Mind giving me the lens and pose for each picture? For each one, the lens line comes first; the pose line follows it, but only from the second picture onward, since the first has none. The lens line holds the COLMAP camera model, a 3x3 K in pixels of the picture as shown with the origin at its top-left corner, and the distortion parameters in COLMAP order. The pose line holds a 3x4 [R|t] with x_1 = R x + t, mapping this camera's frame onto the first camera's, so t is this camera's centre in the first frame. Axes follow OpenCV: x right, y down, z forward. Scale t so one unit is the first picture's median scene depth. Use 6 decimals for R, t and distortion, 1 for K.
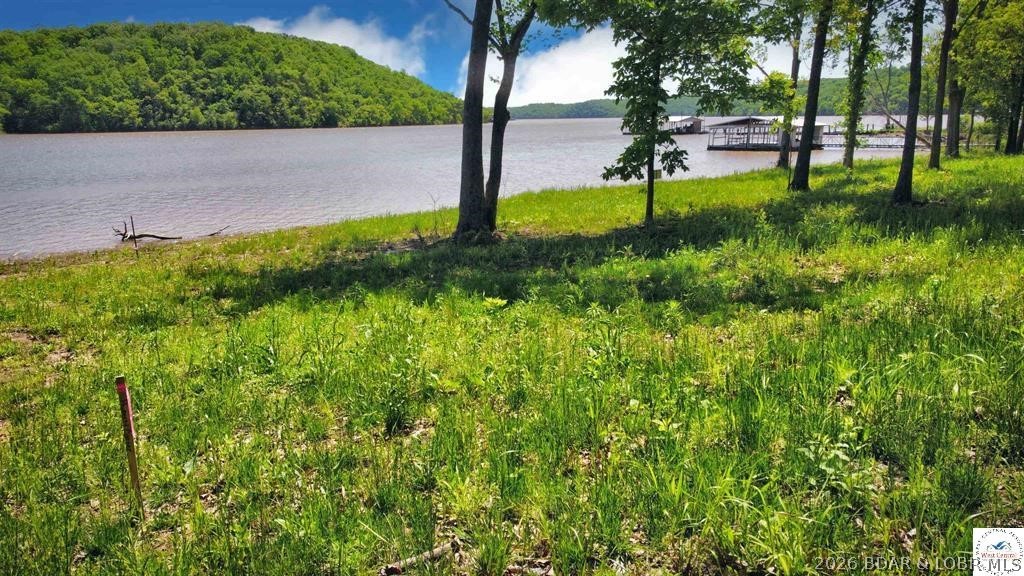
lens RADIAL K [[766.0, 0, 511.9], [0, 766.0, 276.9], [0, 0, 1]] dist [-0.006316, -0.009044]
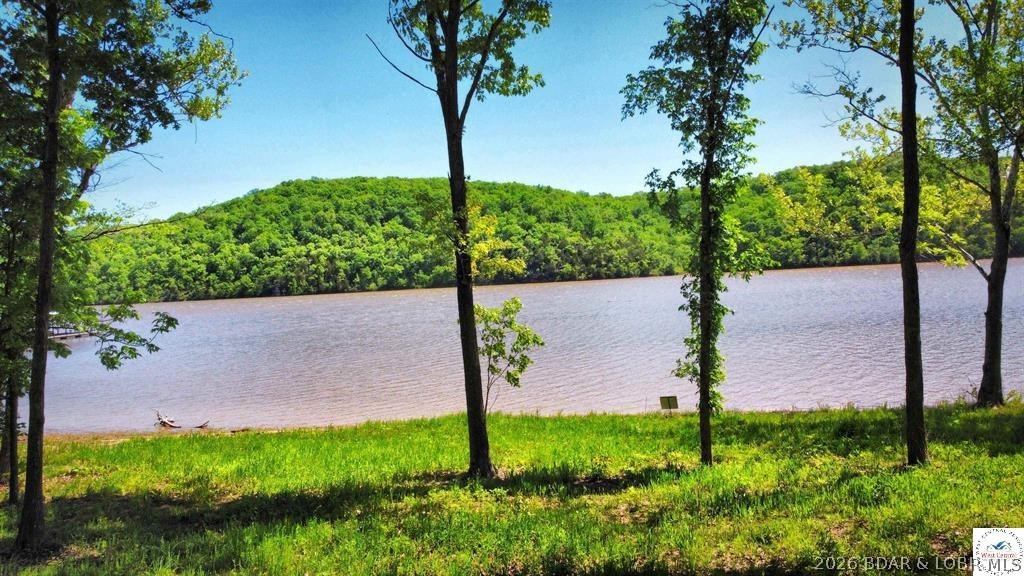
lens RADIAL K [[766.0, 0, 507.9], [0, 766.0, 277.0], [0, 0, 1]] dist [-0.006316, -0.009044]
pose [[0.634141, -0.016676, -0.773037, 0.063159], [-0.111368, 0.987373, -0.112658, -0.015099], [0.765155, 0.157533, 0.624277, 0.040399]]
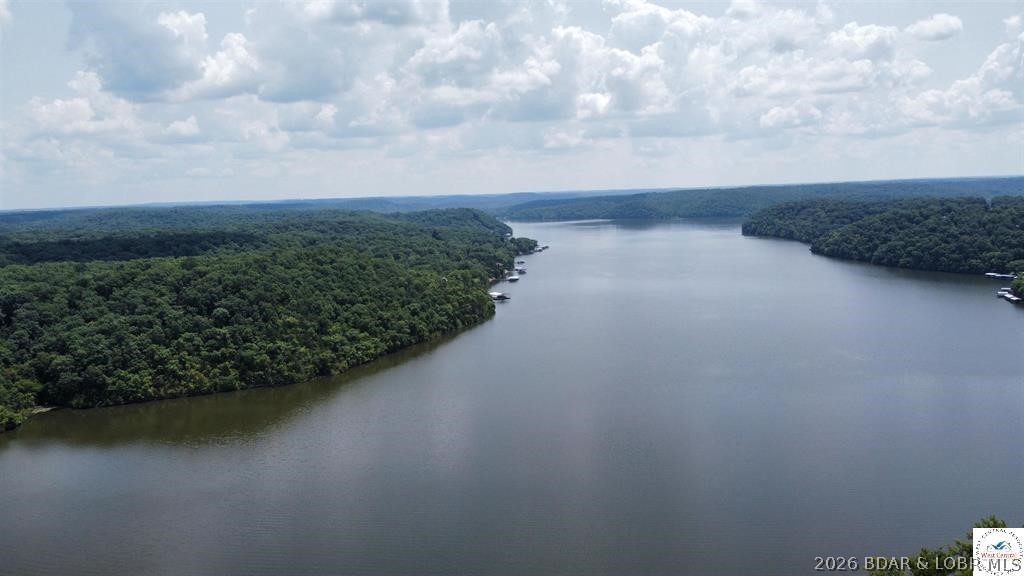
lens RADIAL K [[766.0, 0, 505.5], [0, 766.0, 291.4], [0, 0, 1]] dist [-0.006316, -0.009044]
pose [[0.995829, -0.011992, -0.090447, 0.135748], [0.005756, 0.997608, -0.068890, -0.261329], [0.091057, 0.068082, 0.993516, -0.086523]]
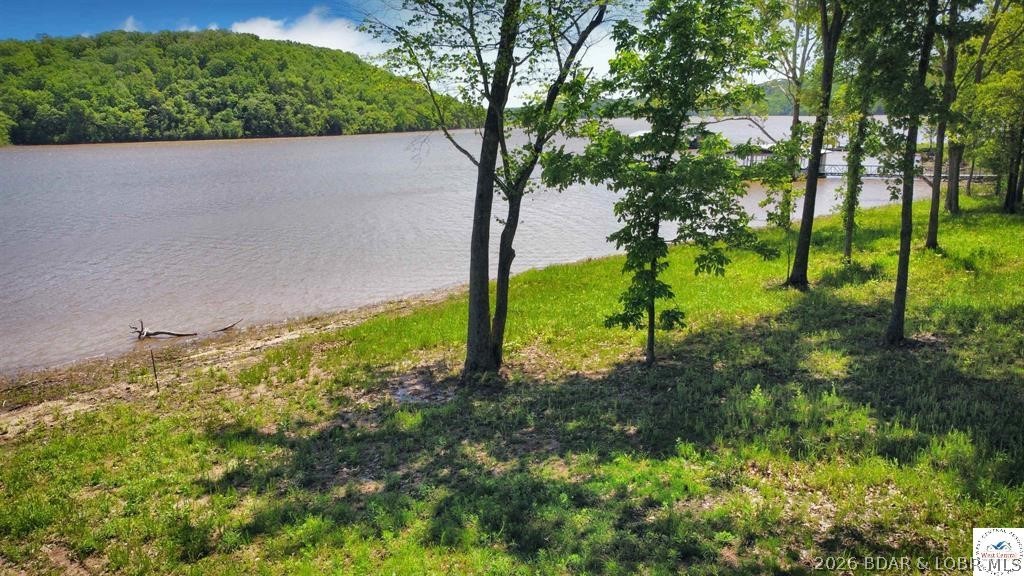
lens RADIAL K [[766.0, 0, 511.2], [0, 766.0, 278.3], [0, 0, 1]] dist [-0.006316, -0.009044]
pose [[0.999942, -0.007566, -0.007604, -0.000008], [0.007578, 0.999970, 0.001482, -0.008016], [0.007593, -0.001539, 0.999970, -0.001699]]
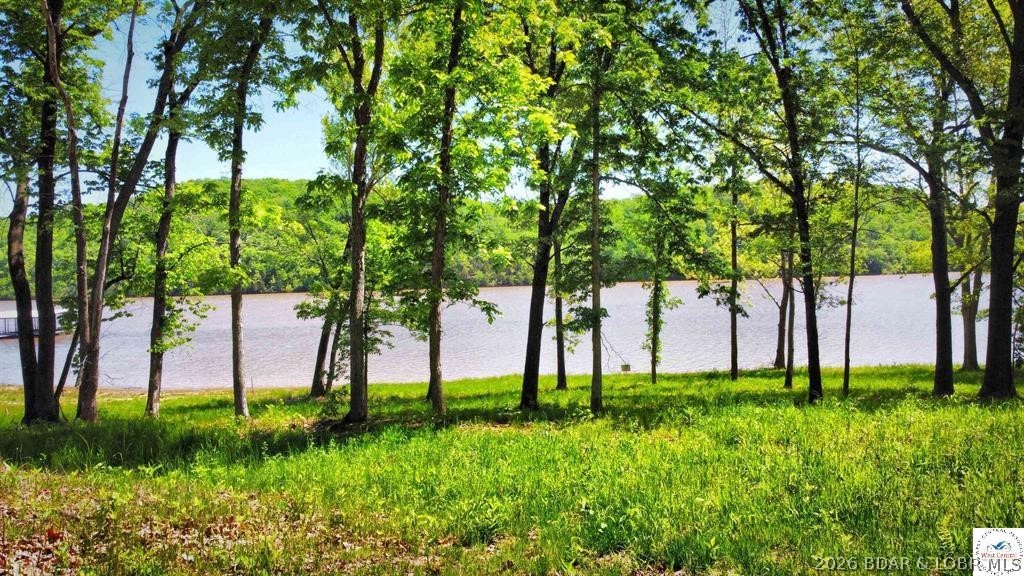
lens RADIAL K [[766.0, 0, 508.9], [0, 766.0, 285.8], [0, 0, 1]] dist [-0.006316, -0.009044]
pose [[0.732226, 0.003855, -0.681050, 0.094626], [-0.118067, 0.985562, -0.121361, -0.008893], [0.670749, 0.169274, 0.722109, -0.015747]]
